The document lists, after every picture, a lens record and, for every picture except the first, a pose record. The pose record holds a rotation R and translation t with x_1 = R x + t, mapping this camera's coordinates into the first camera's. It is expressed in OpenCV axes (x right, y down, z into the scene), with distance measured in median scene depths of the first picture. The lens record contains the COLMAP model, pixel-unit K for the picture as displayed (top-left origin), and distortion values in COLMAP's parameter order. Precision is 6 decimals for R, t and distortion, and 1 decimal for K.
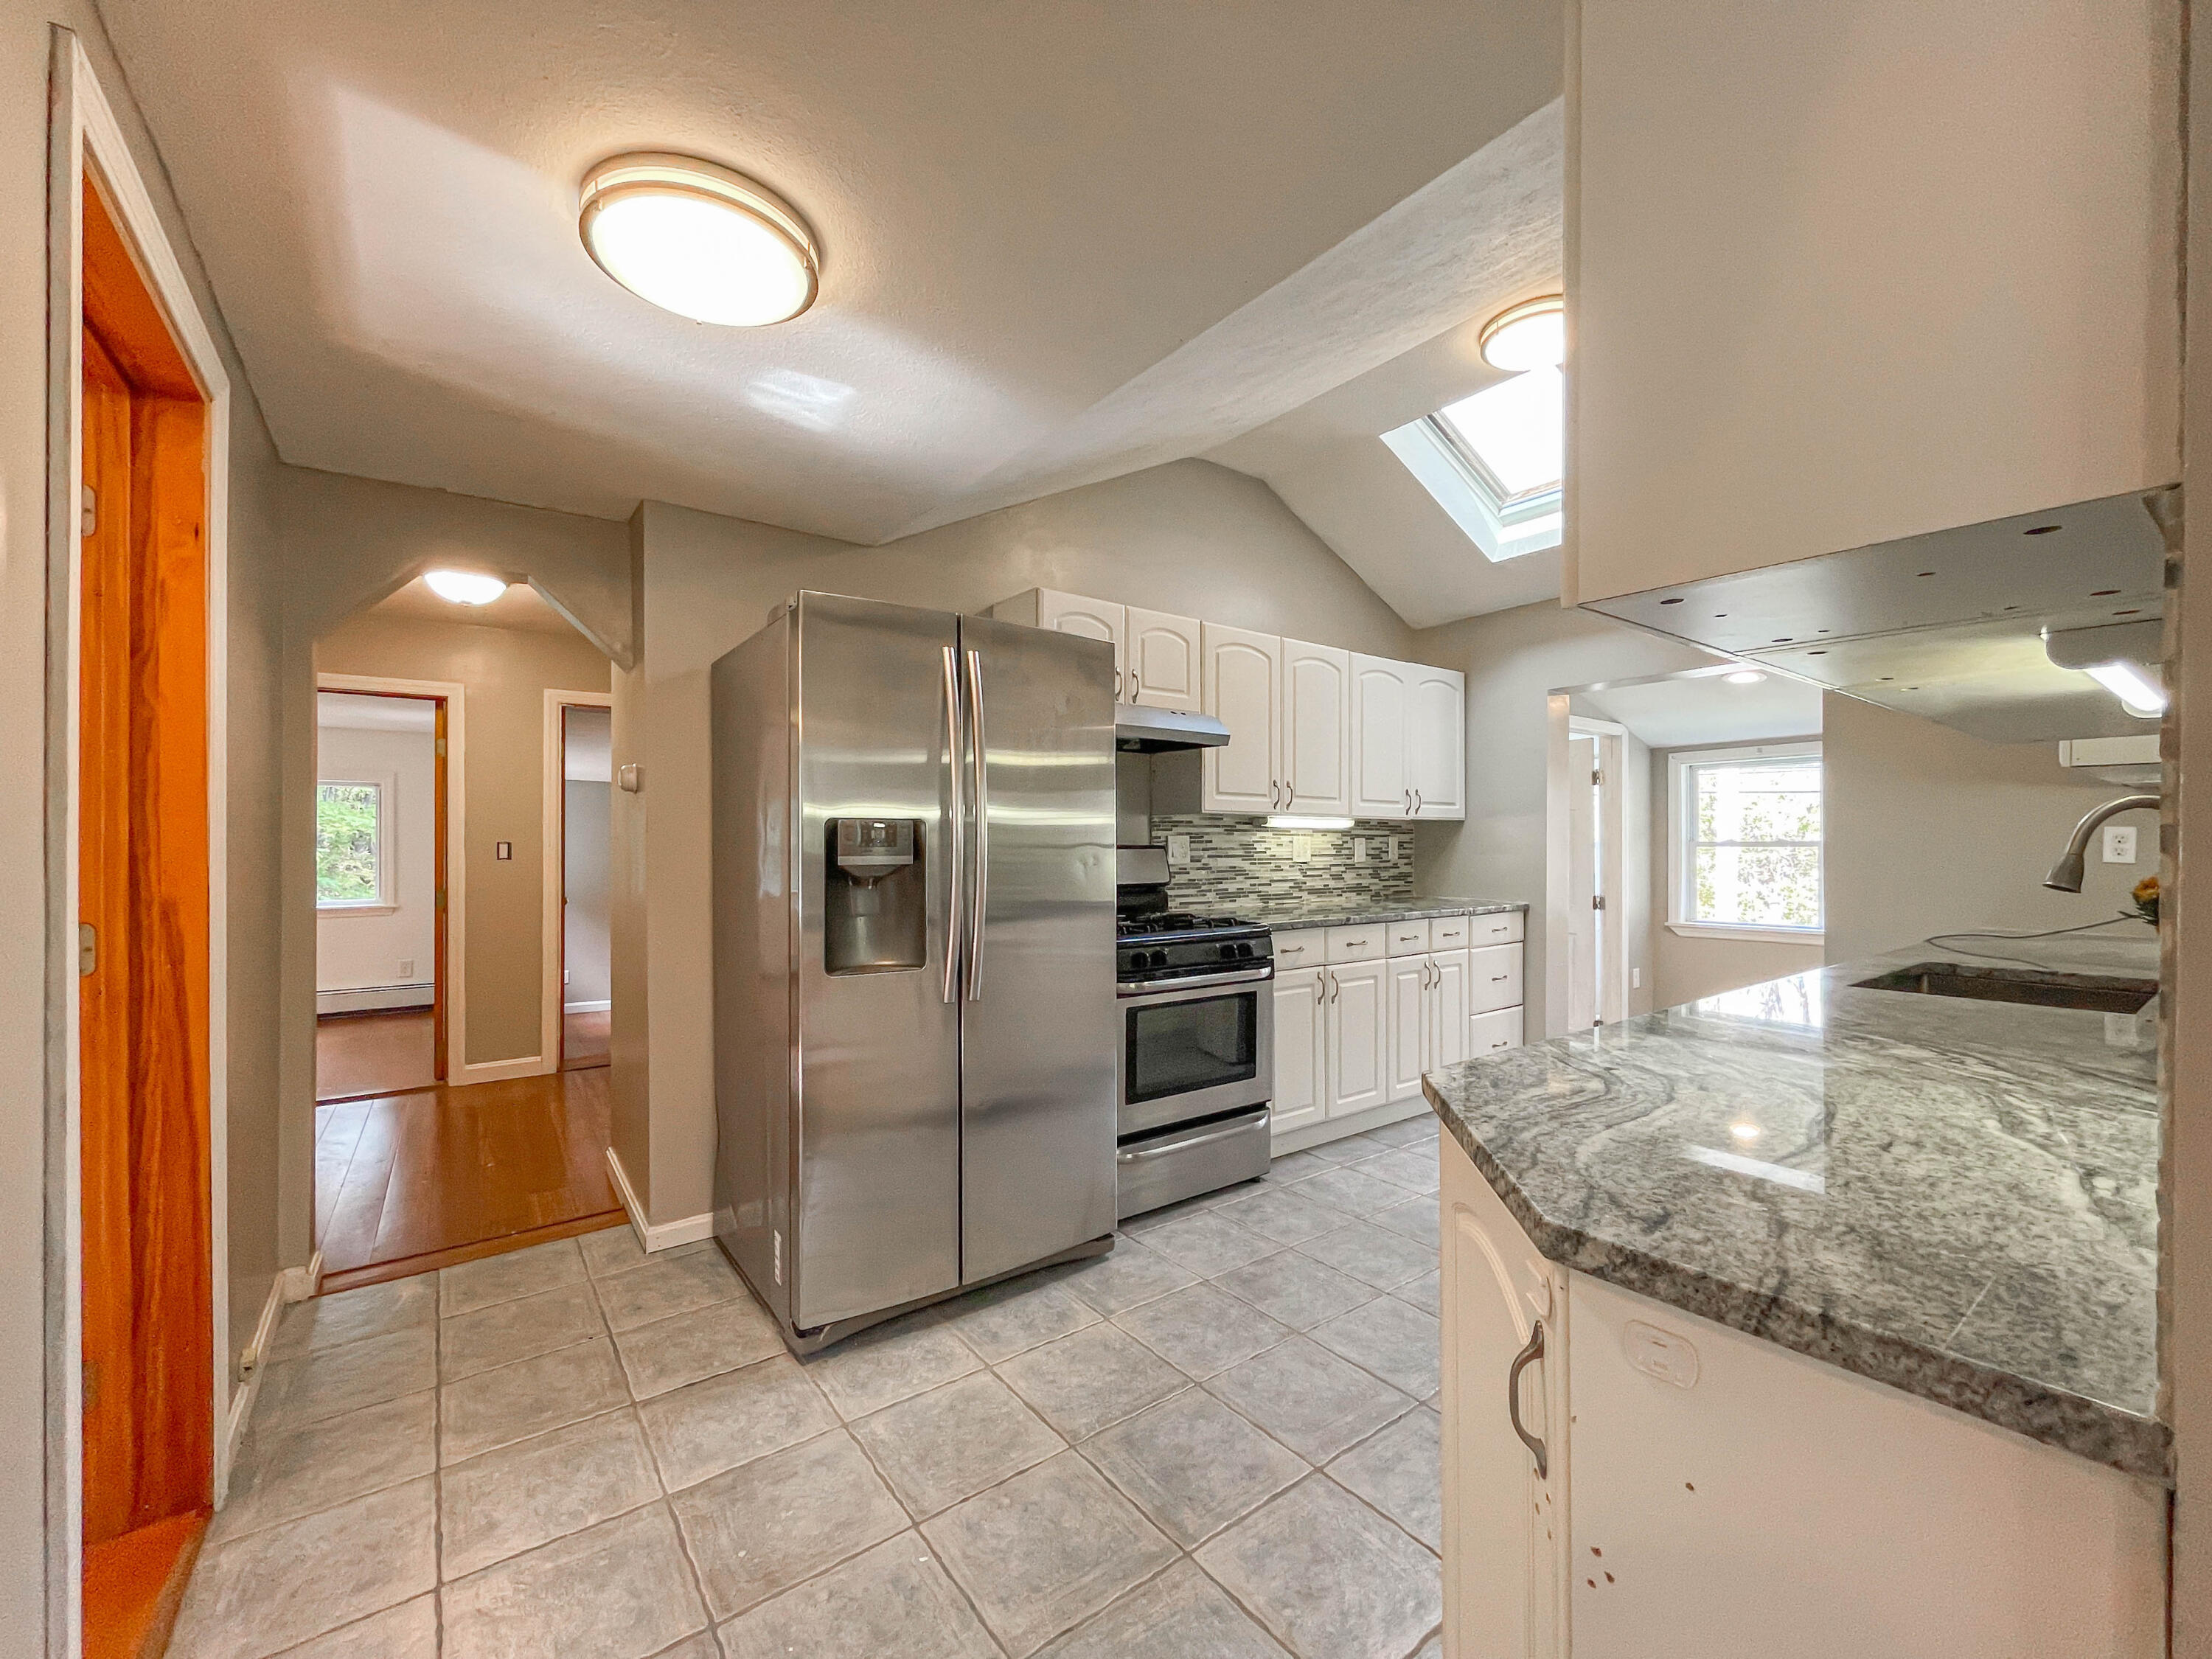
lens RADIAL K [[902.9, 0, 1103.0], [0, 902.9, 840.3], [0, 0, 1]] dist [-0.002494, 0.001372]
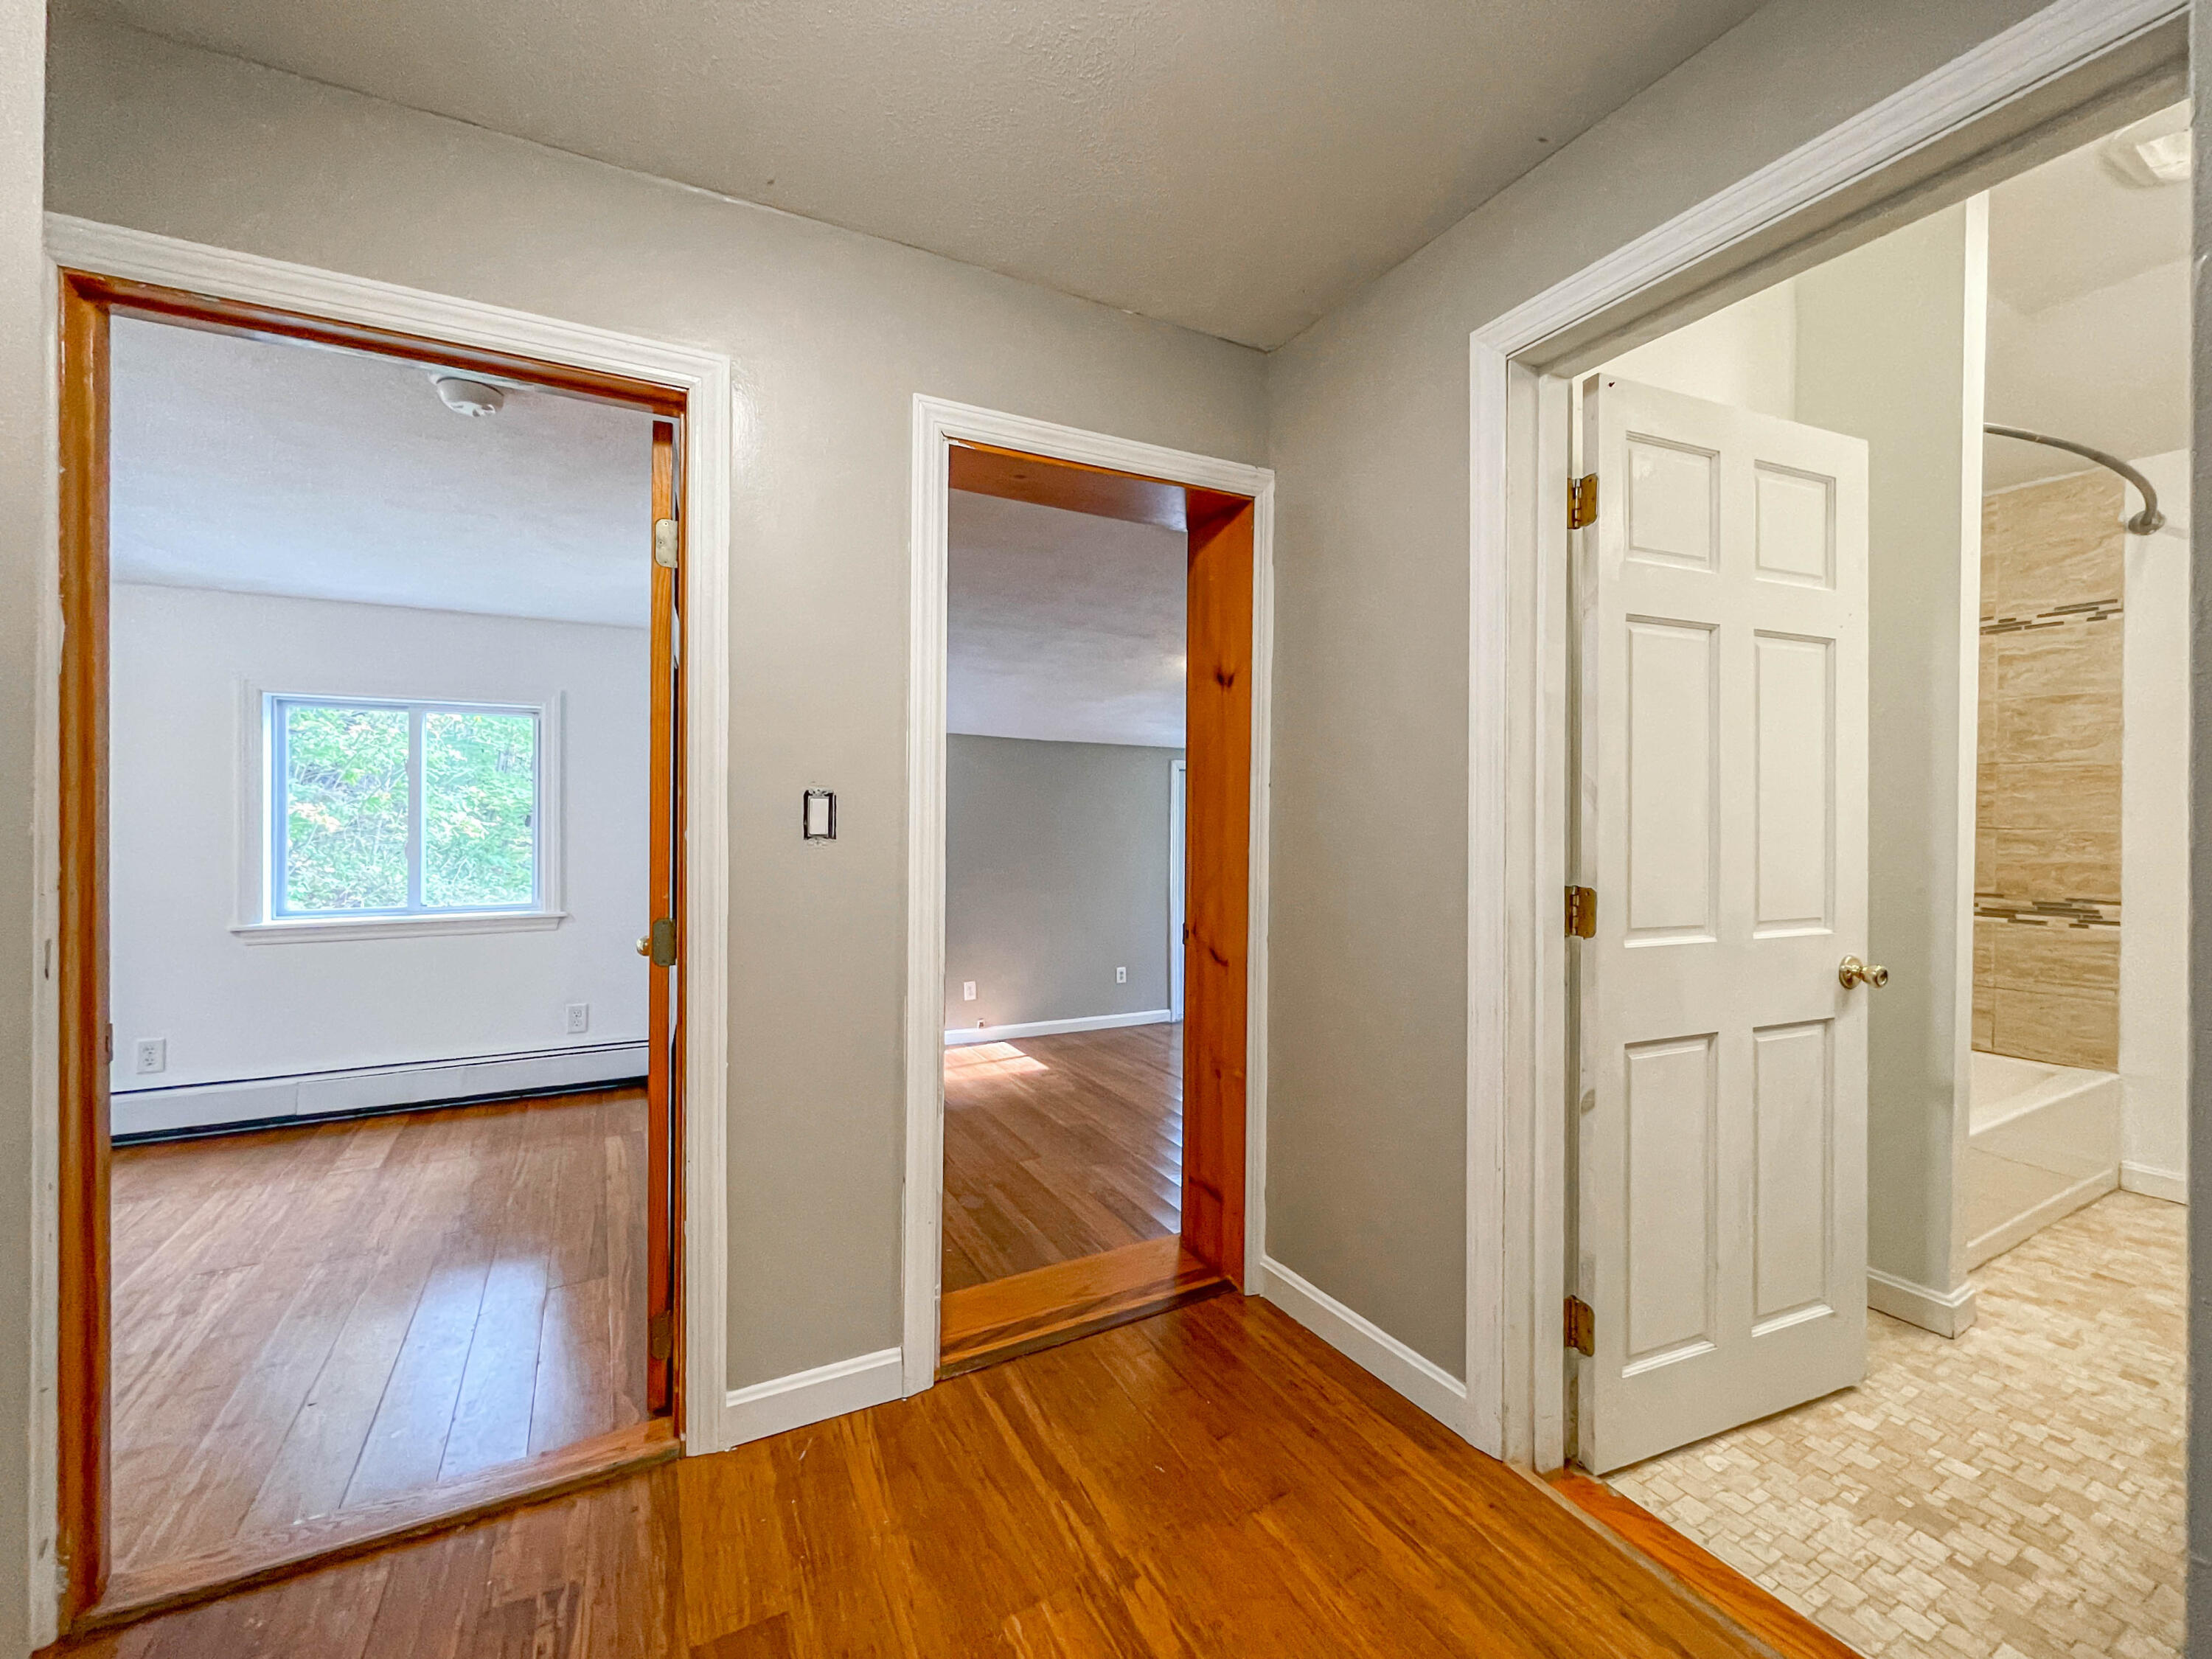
lens RADIAL K [[902.9, 0, 1102.3], [0, 902.9, 822.7], [0, 0, 1]] dist [-0.002494, 0.001372]
pose [[0.991191, 0.004812, -0.132349, -0.826452], [-0.004563, 0.999987, 0.002183, 0.021886], [0.132358, -0.001560, 0.991201, 1.066851]]
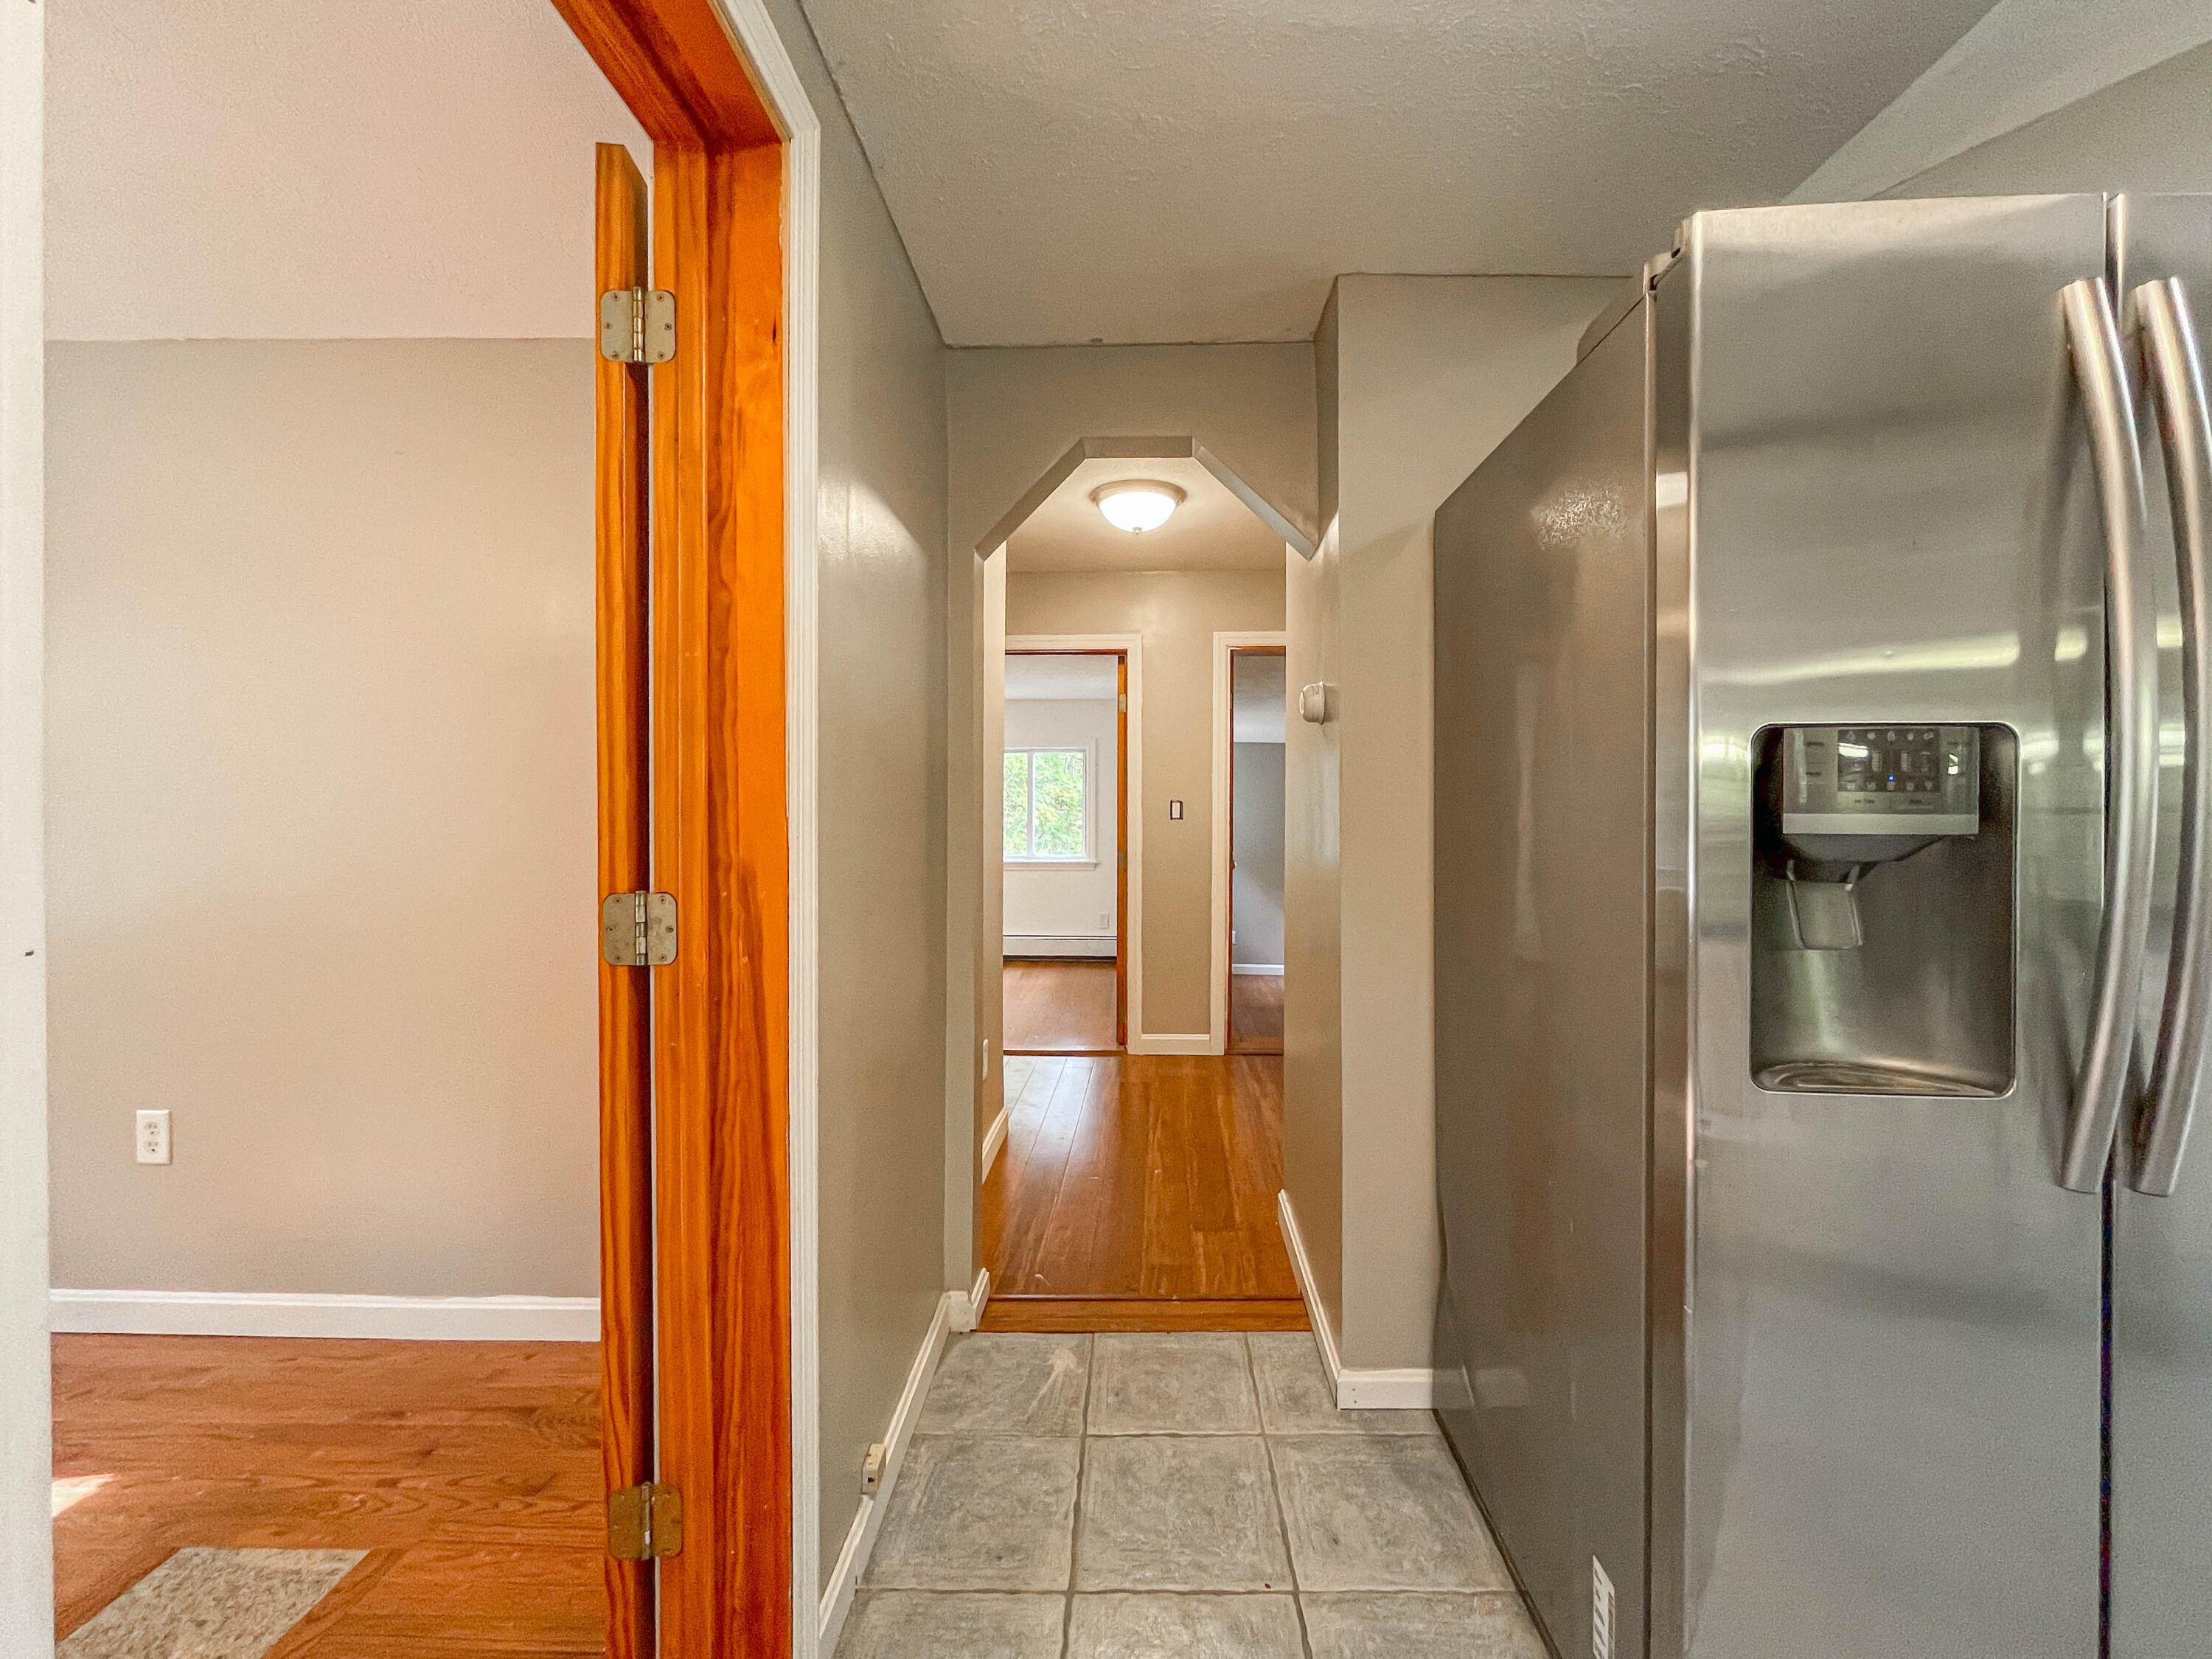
lens RADIAL K [[902.9, 0, 1117.0], [0, 902.9, 817.3], [0, 0, 1]] dist [-0.002494, 0.001372]
pose [[0.787255, 0.009195, -0.616559, -0.228576], [-0.001885, 0.999920, 0.012506, 0.012313], [0.616625, -0.008683, 0.787209, 0.380122]]
